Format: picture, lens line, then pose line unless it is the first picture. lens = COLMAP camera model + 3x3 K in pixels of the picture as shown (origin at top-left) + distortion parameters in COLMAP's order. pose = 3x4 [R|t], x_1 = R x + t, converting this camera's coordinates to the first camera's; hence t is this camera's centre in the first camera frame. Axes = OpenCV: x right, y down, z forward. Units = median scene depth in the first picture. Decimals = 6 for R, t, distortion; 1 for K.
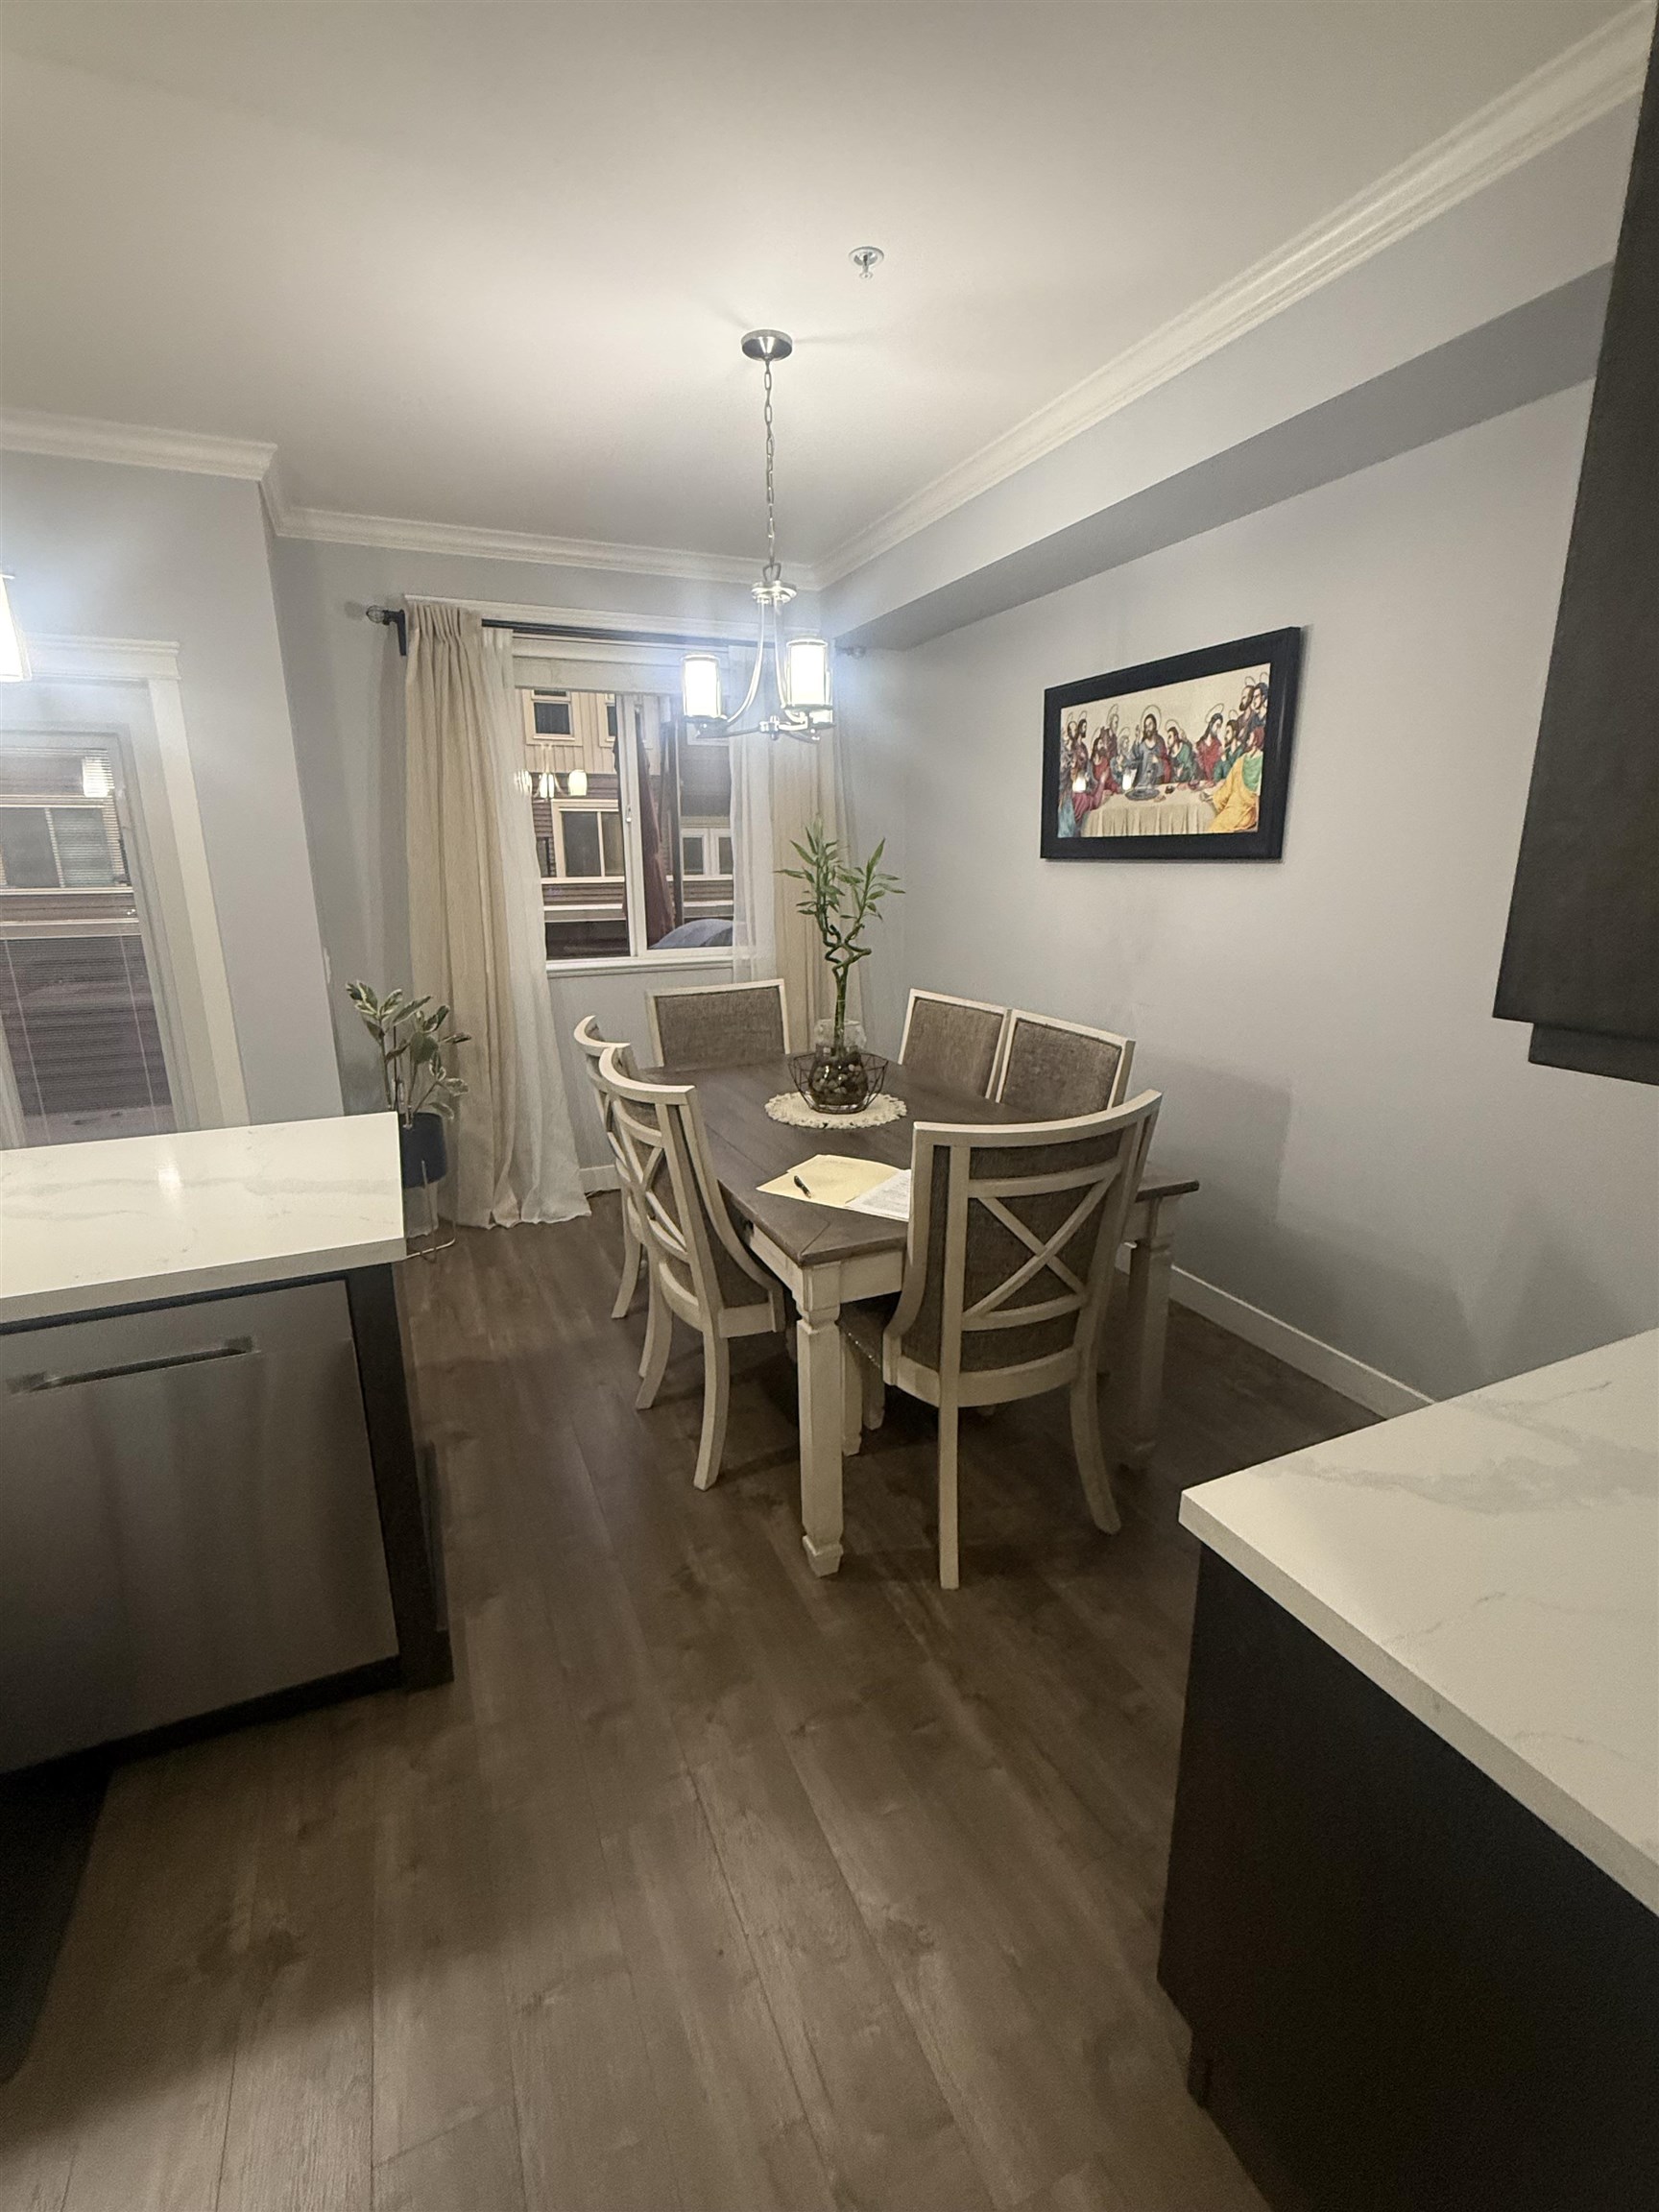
lens RADIAL K [[983.2, 0, 828.1], [0, 983.2, 1100.2], [0, 0, 1]] dist [0.000927, 0.000144]
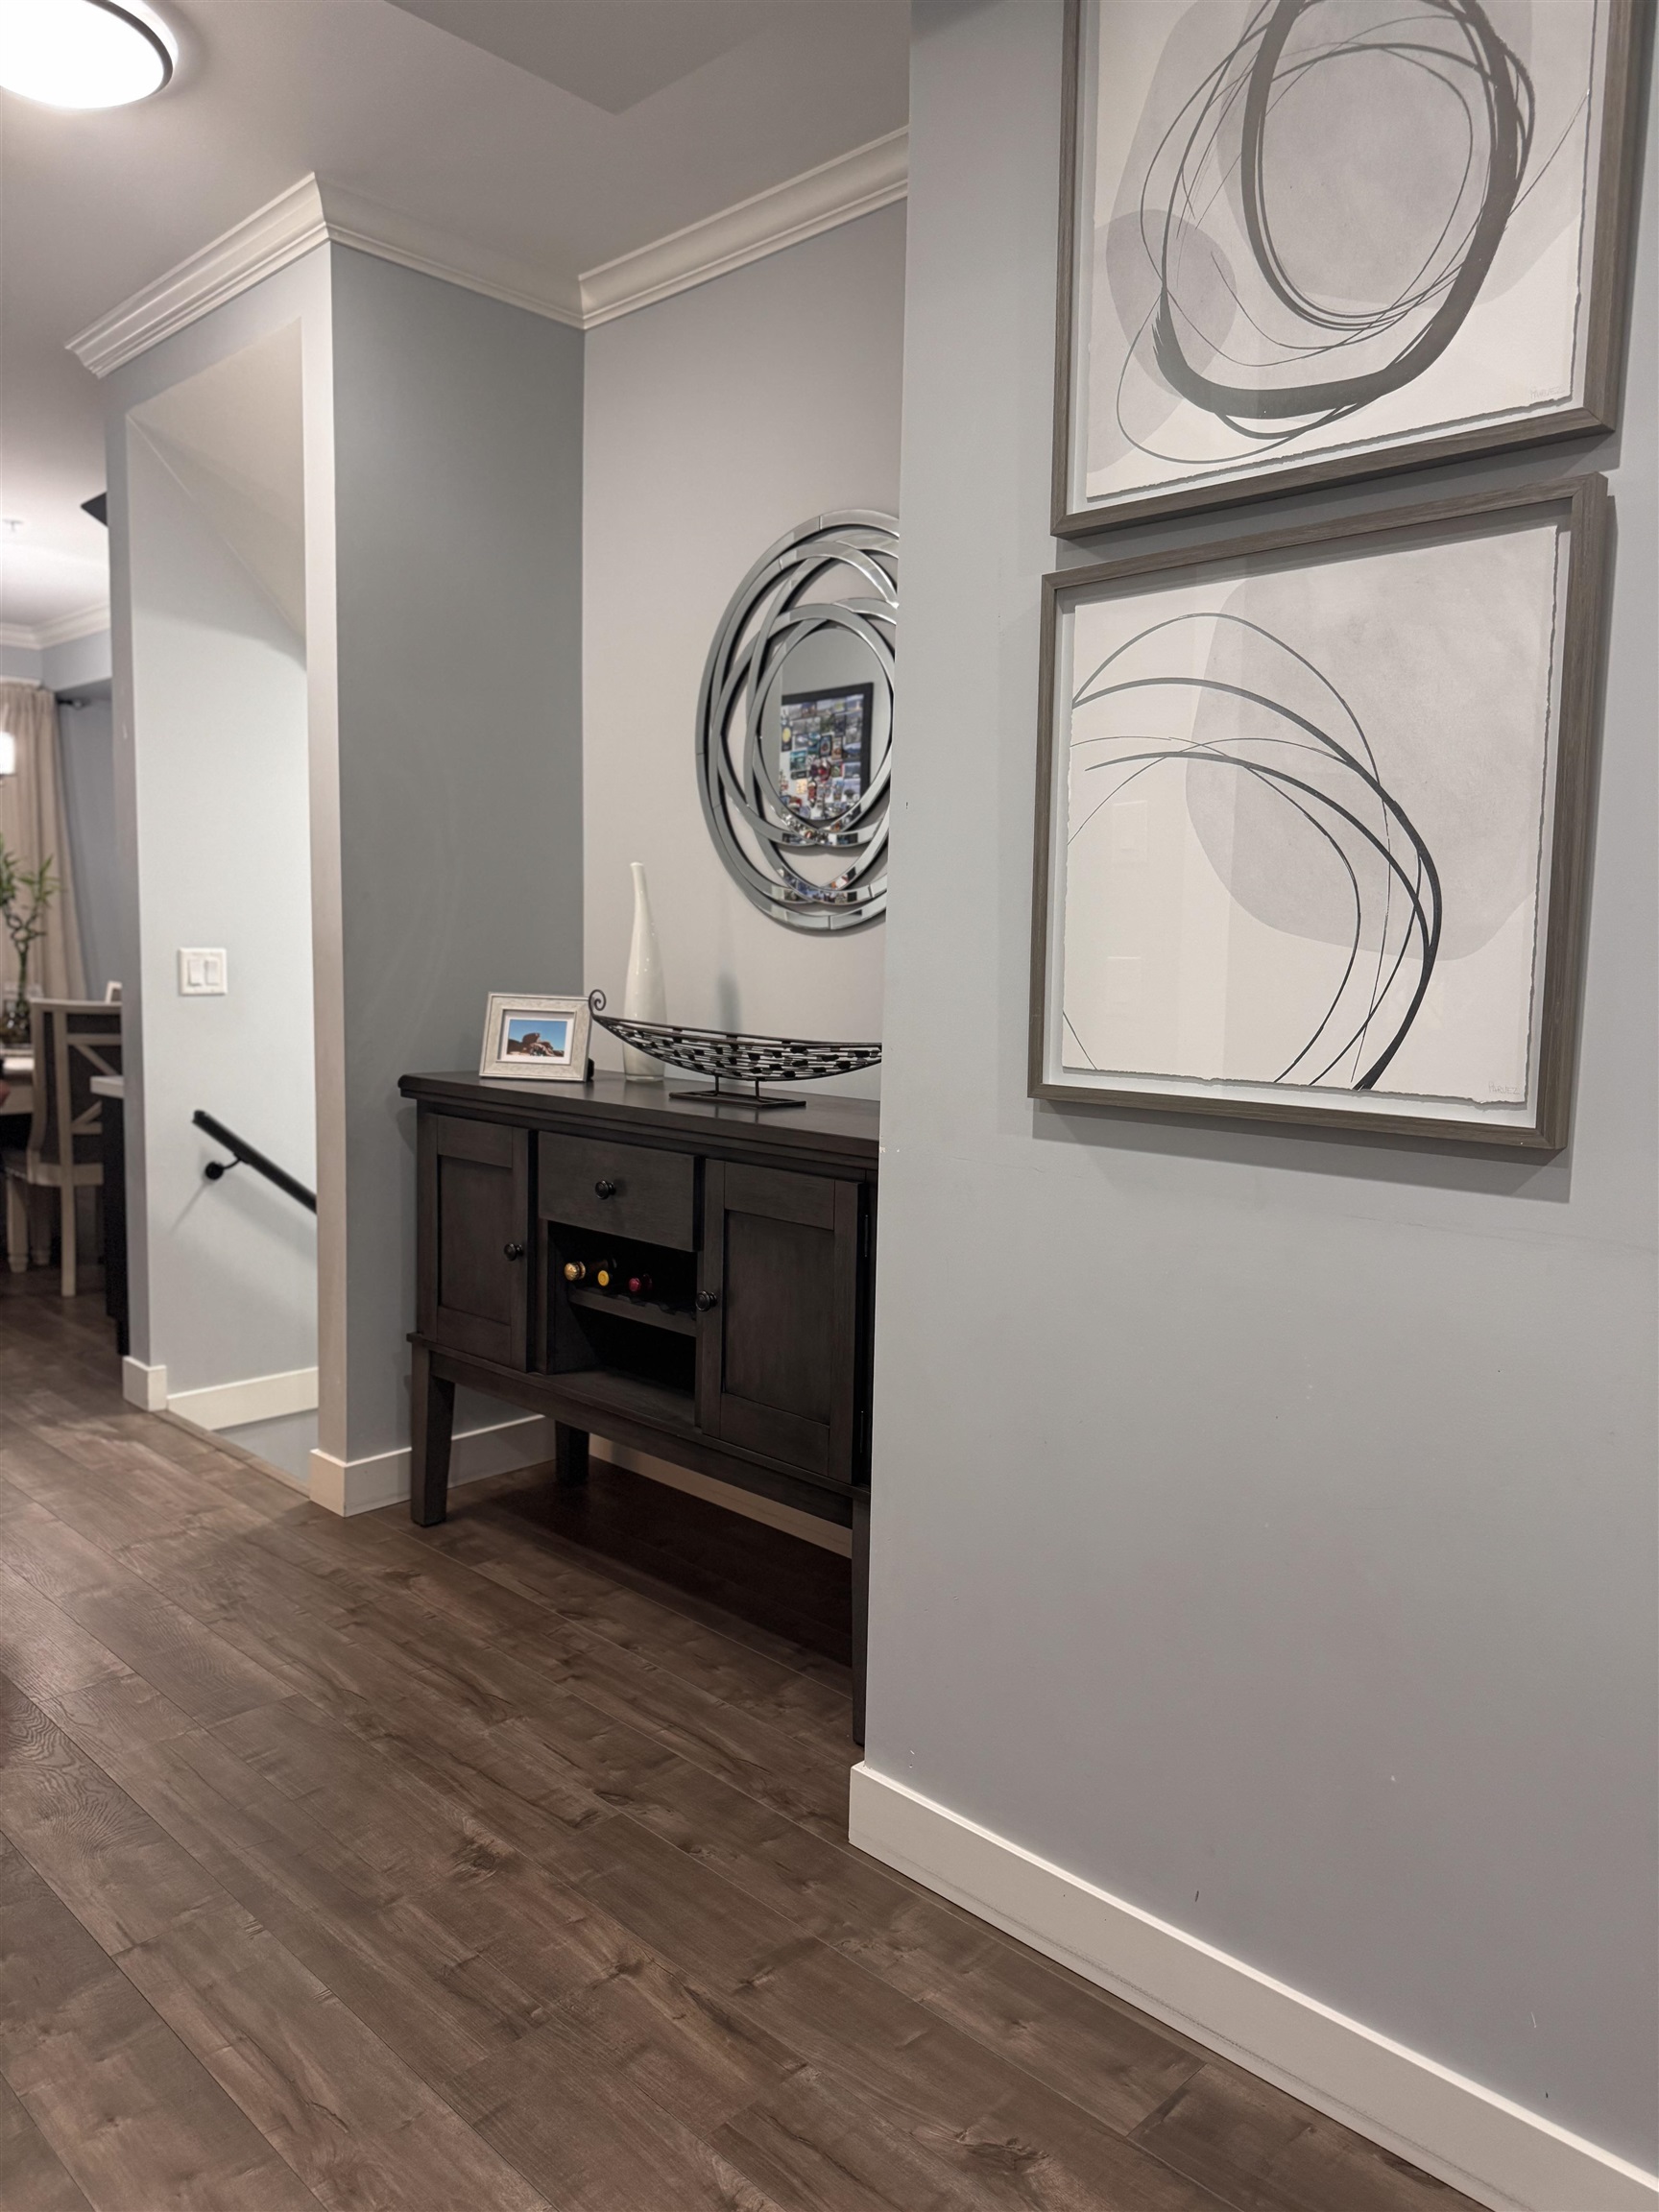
lens RADIAL K [[1559.2, 0, 826.6], [0, 1559.2, 1106.7], [0, 0, 1]] dist [0.049178, -0.051299]
pose [[0.933984, -0.009759, 0.357181, 0.281924], [0.060855, 0.989367, -0.132095, 0.461682], [-0.352094, 0.145111, 0.924647, -1.439514]]
